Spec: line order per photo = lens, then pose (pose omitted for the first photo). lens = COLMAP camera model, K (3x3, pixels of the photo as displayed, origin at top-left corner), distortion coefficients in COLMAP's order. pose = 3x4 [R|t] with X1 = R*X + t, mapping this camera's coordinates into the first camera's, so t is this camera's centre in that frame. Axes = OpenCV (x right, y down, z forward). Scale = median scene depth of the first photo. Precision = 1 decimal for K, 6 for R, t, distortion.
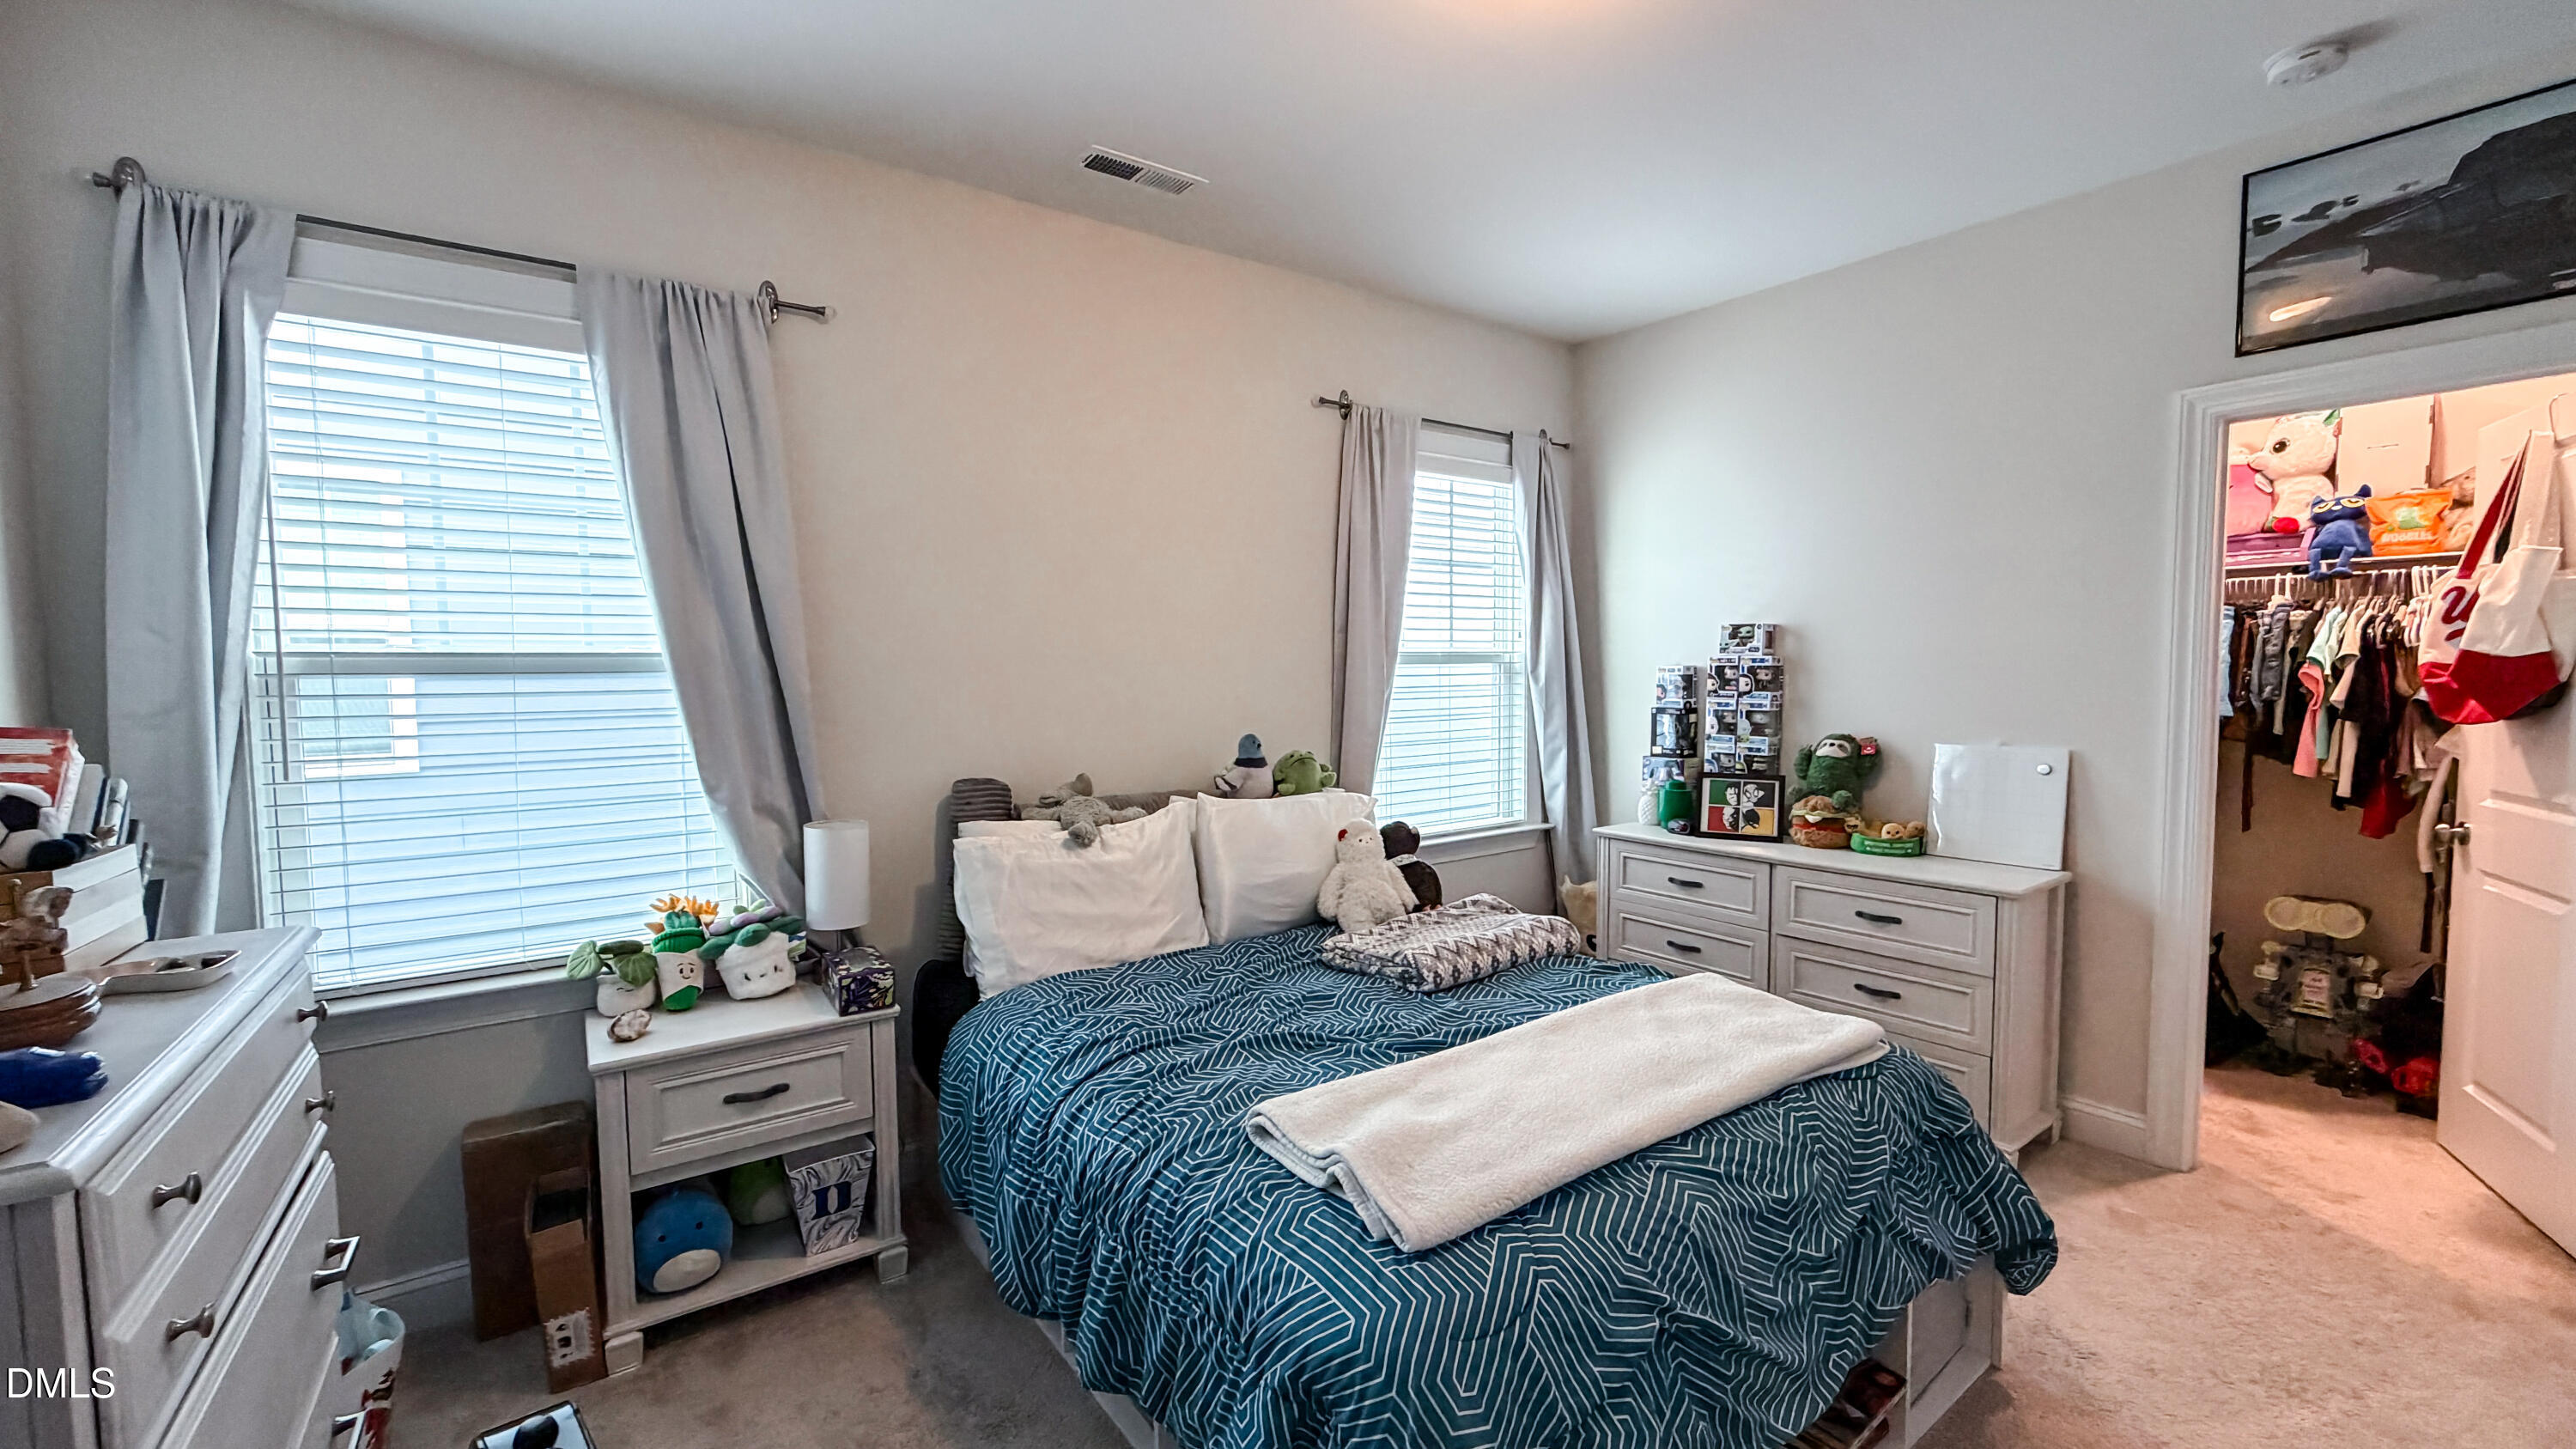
lens RADIAL K [[1011.3, 0, 1288.3], [0, 1011.3, 735.0], [0, 0, 1]] dist [-0.001882, -0.000109]
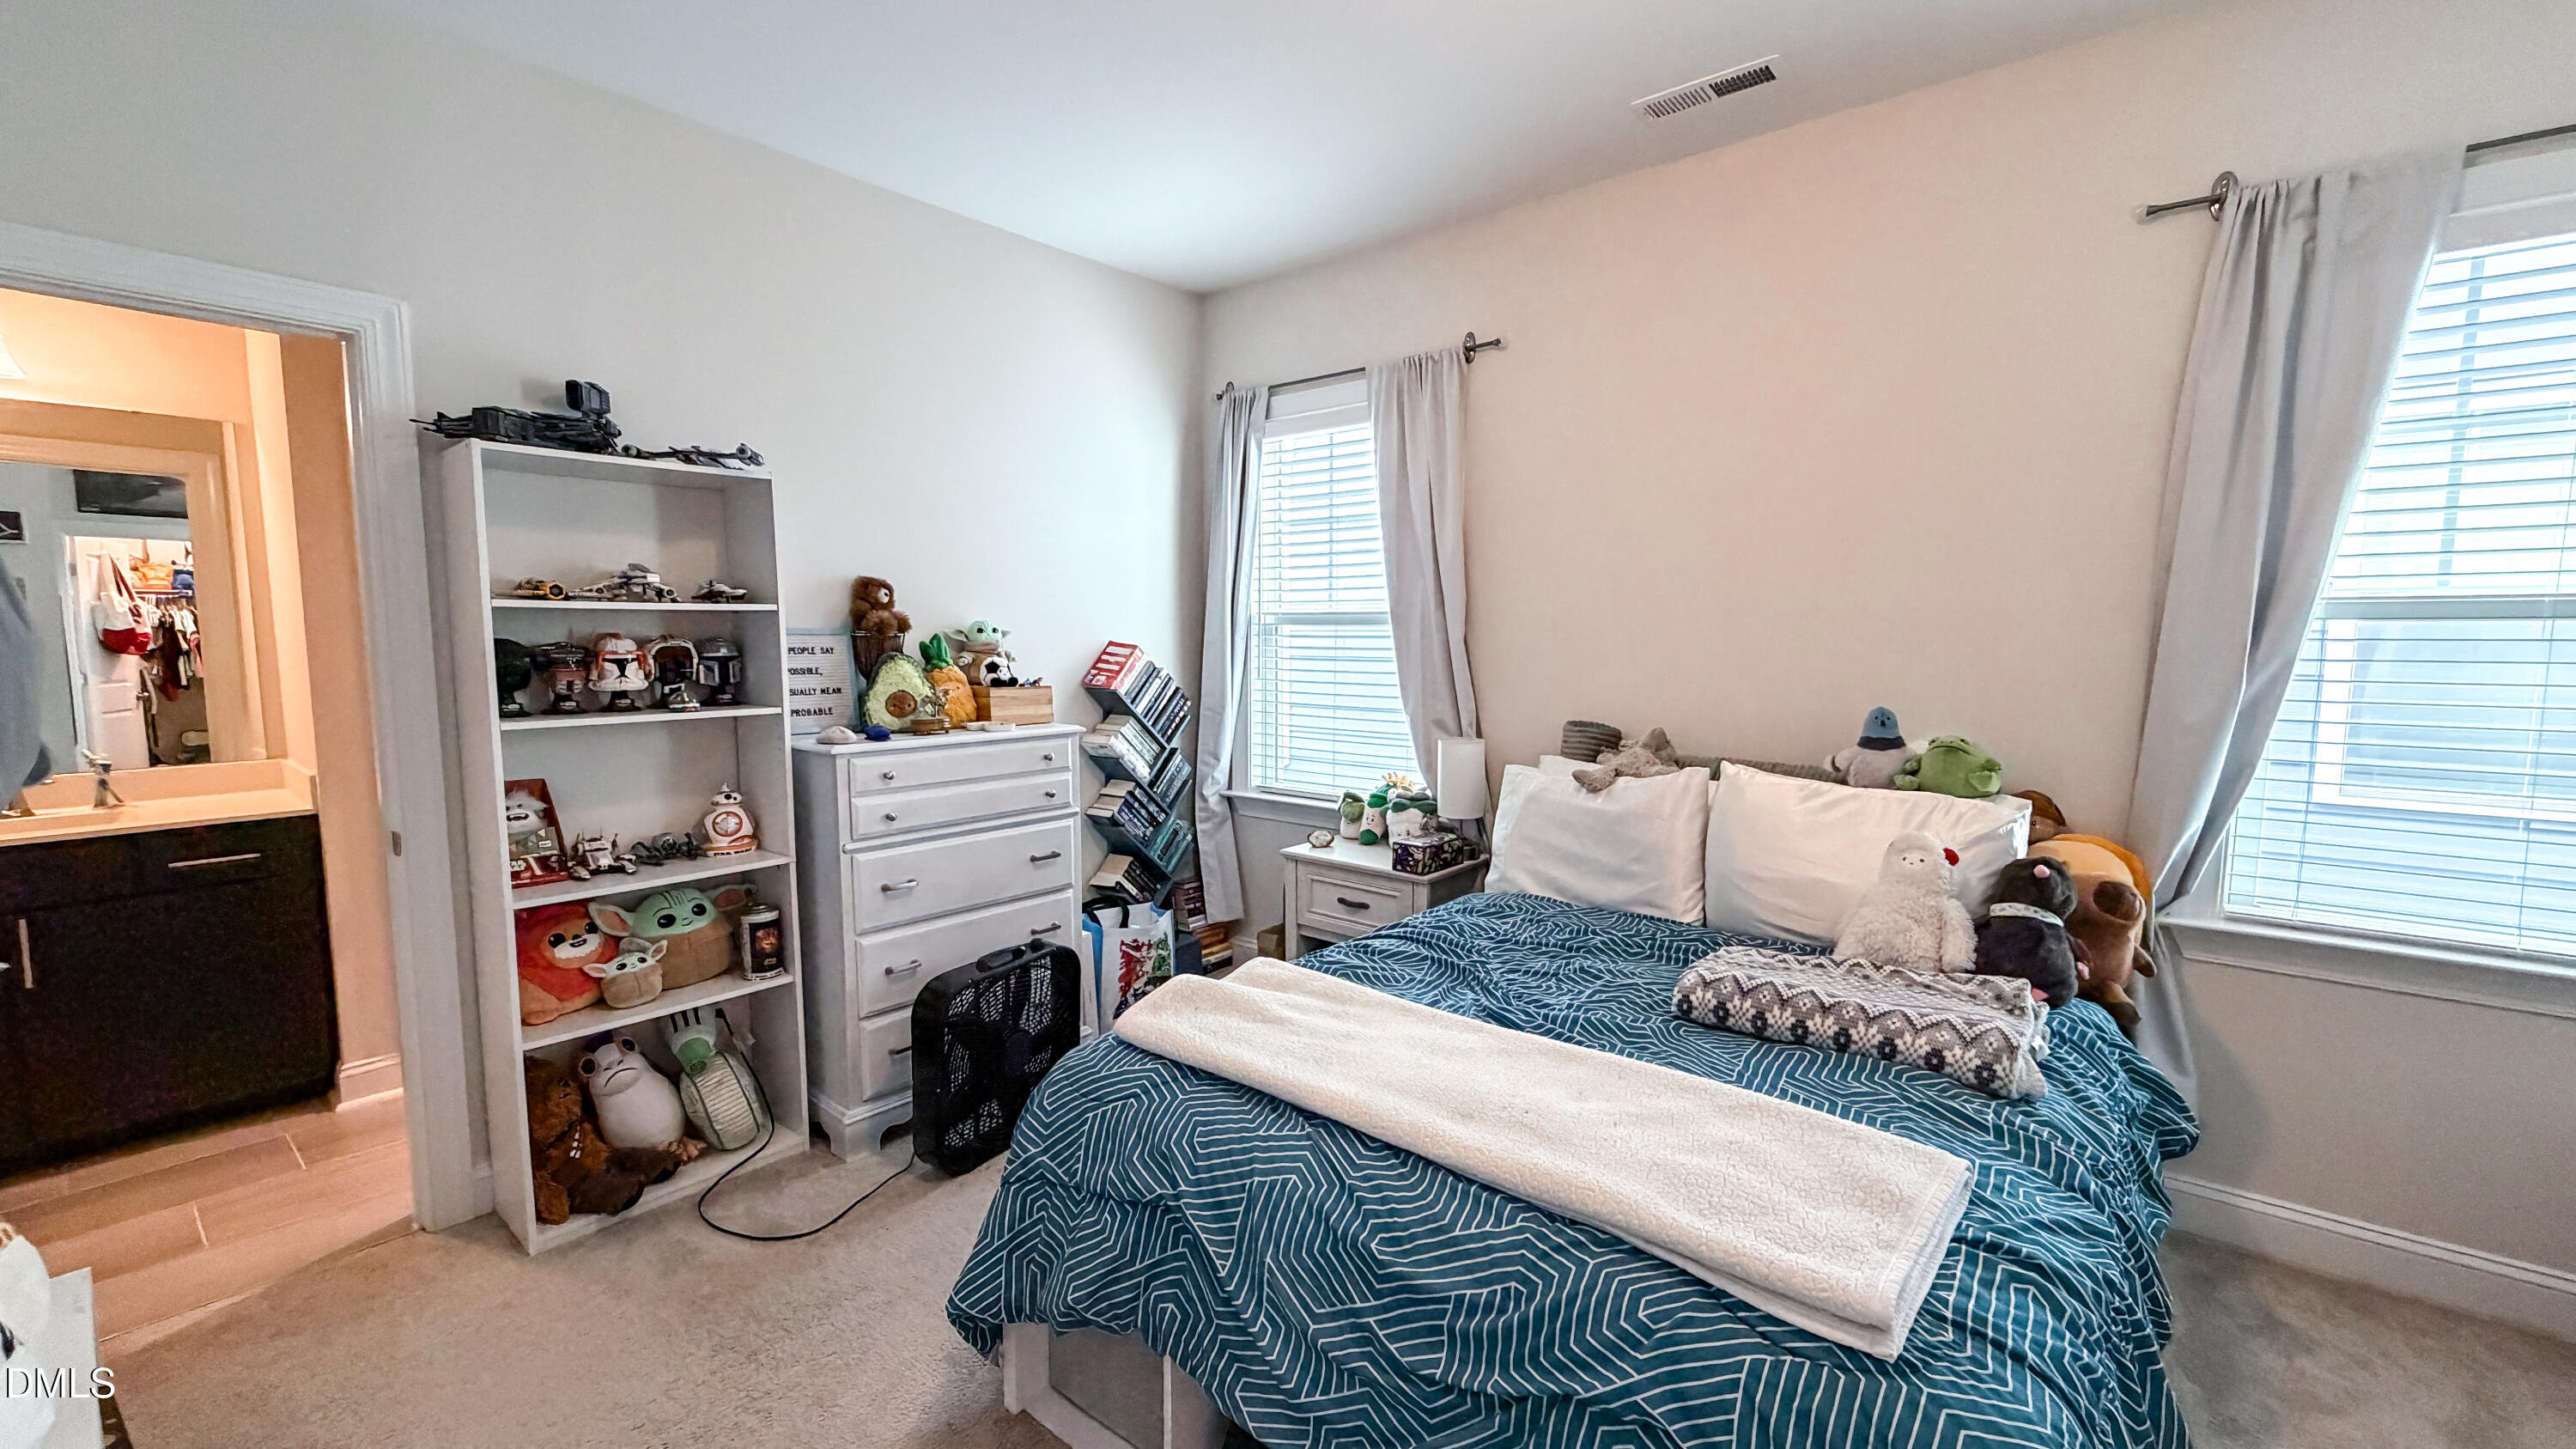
lens RADIAL K [[1019.9, 0, 1278.4], [0, 1019.9, 728.0], [0, 0, 1]] dist [0.000031, -0.000139]
pose [[0.250866, 0.103309, -0.962493, 0.841542], [-0.069005, 0.993668, 0.088669, -0.031307], [0.965559, 0.044173, 0.256406, 0.465506]]
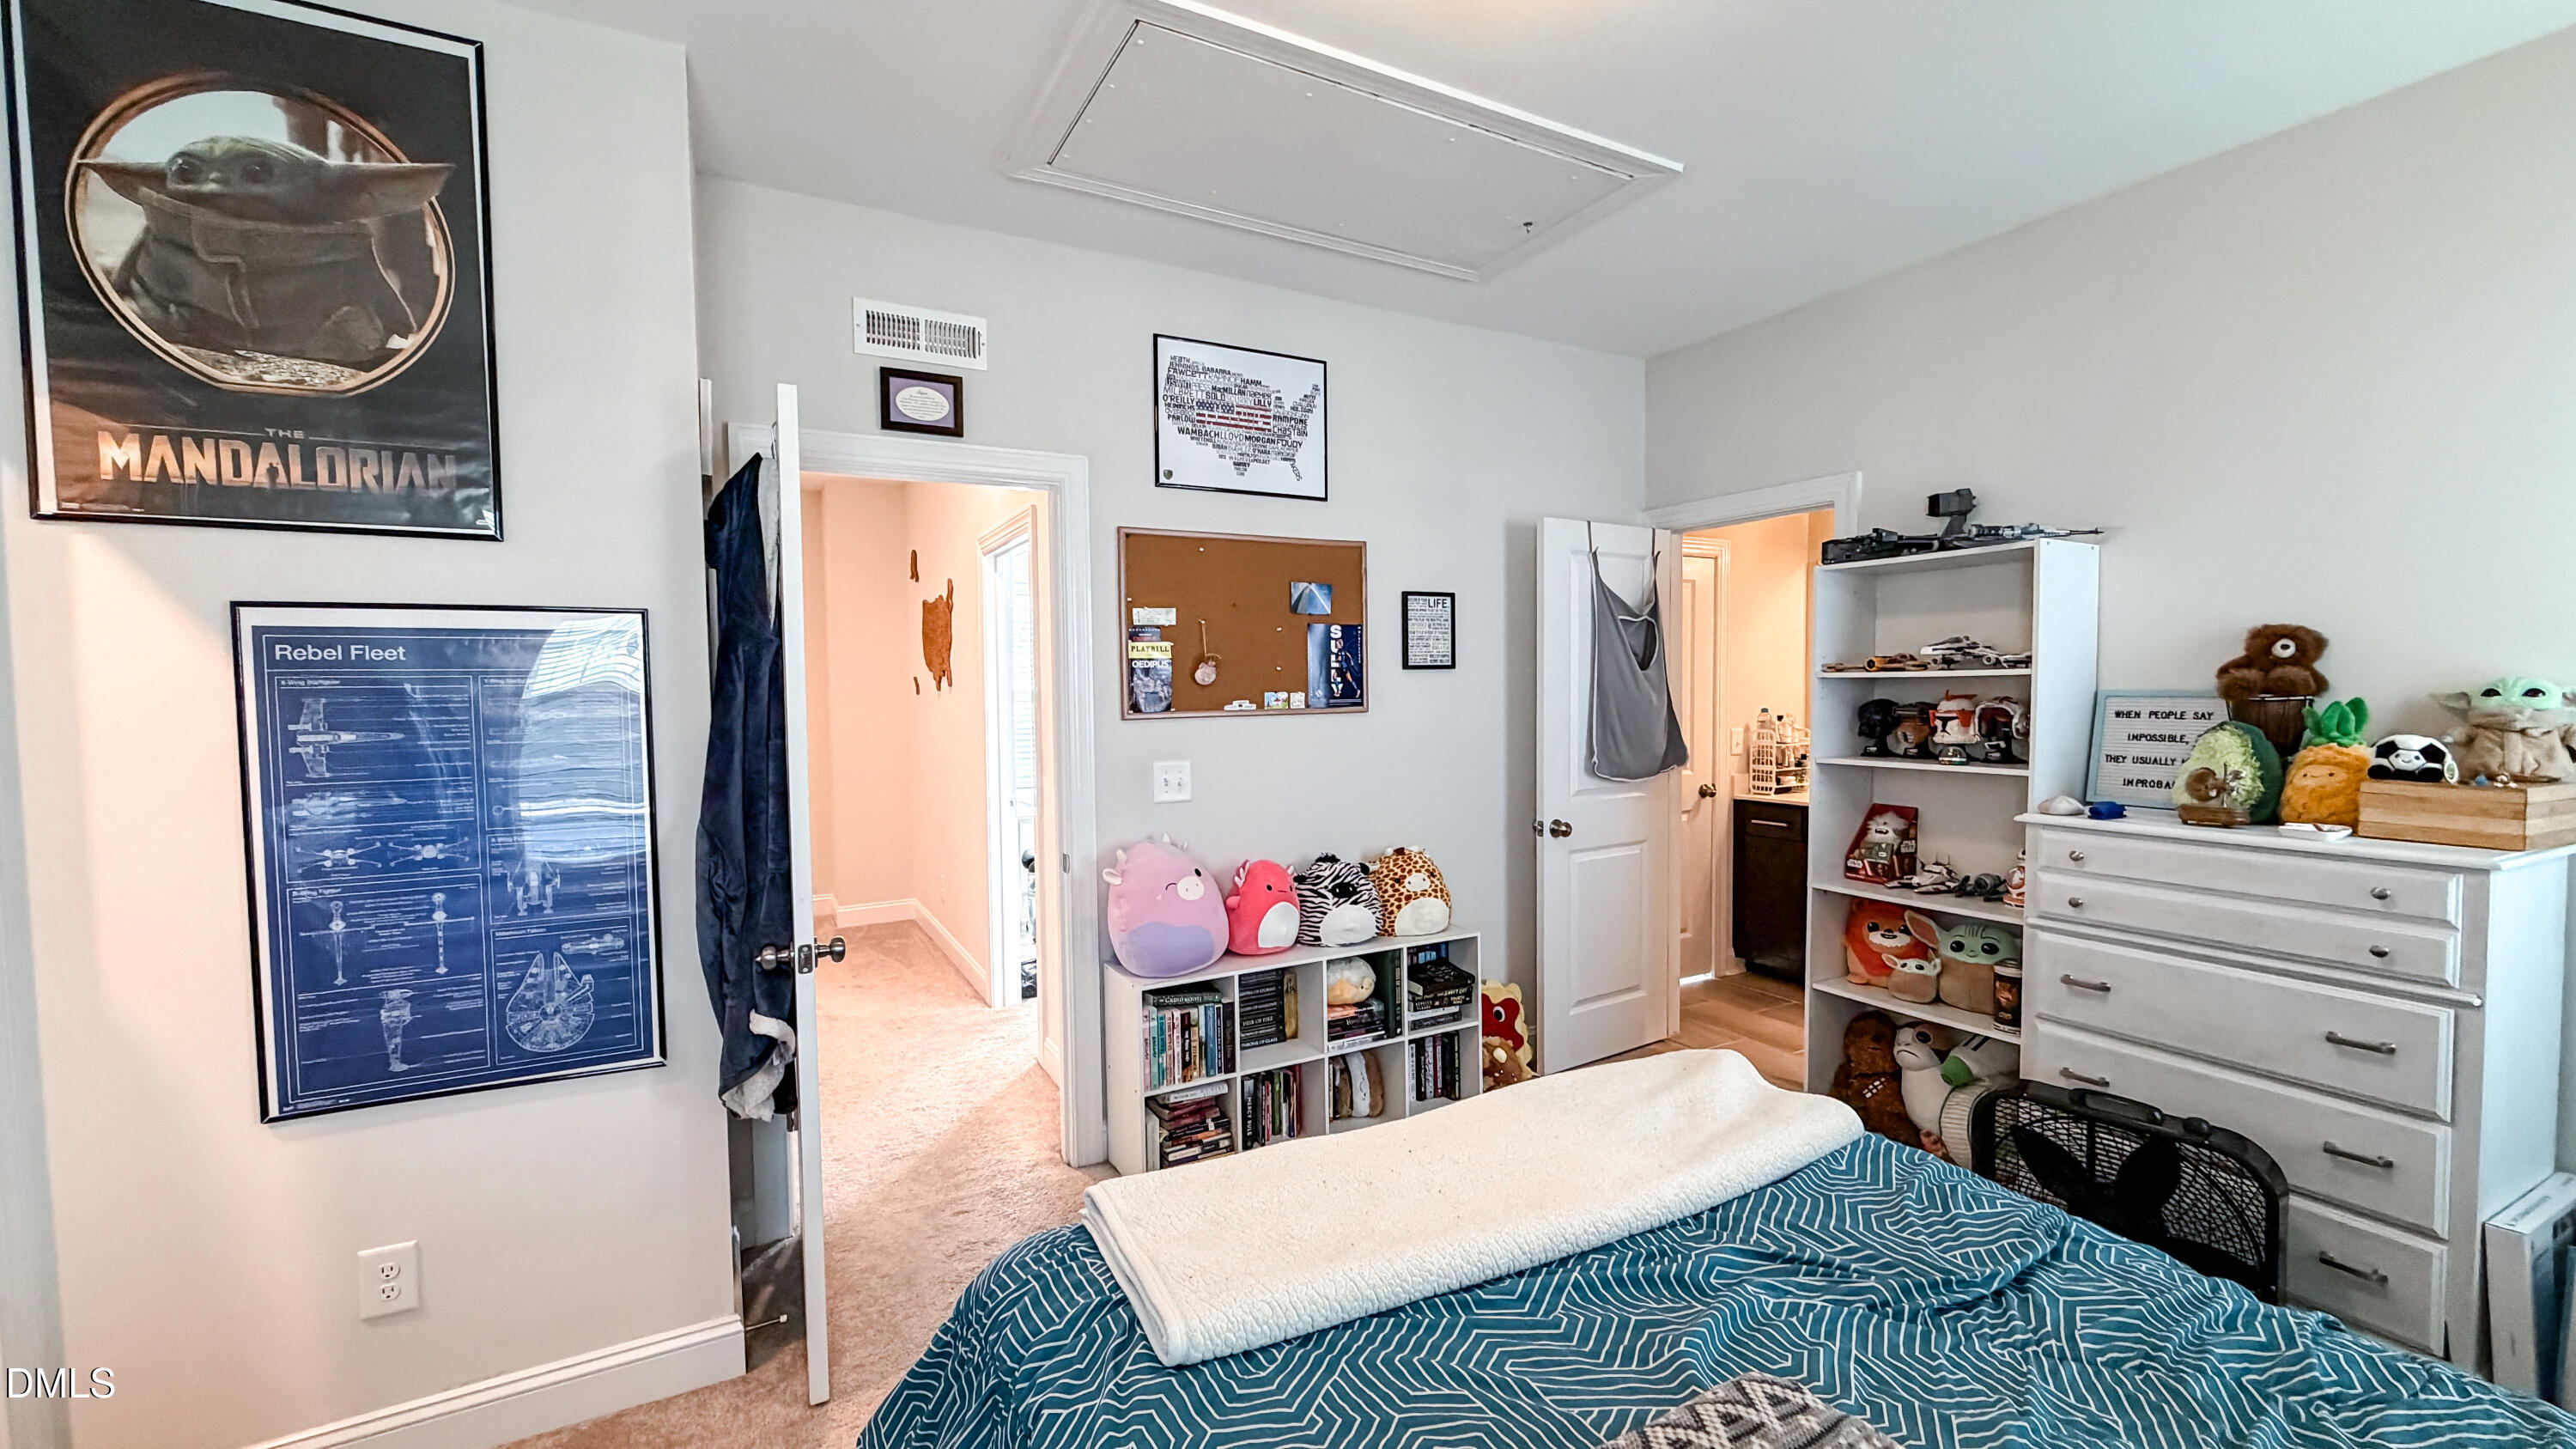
lens RADIAL K [[1019.9, 0, 1278.4], [0, 1019.9, 728.0], [0, 0, 1]] dist [0.000031, -0.000139]
pose [[-0.990063, 0.017351, 0.139549, 0.284013], [0.032311, 0.993876, 0.105668, -0.109161], [-0.136861, 0.109127, -0.984561, 1.446729]]
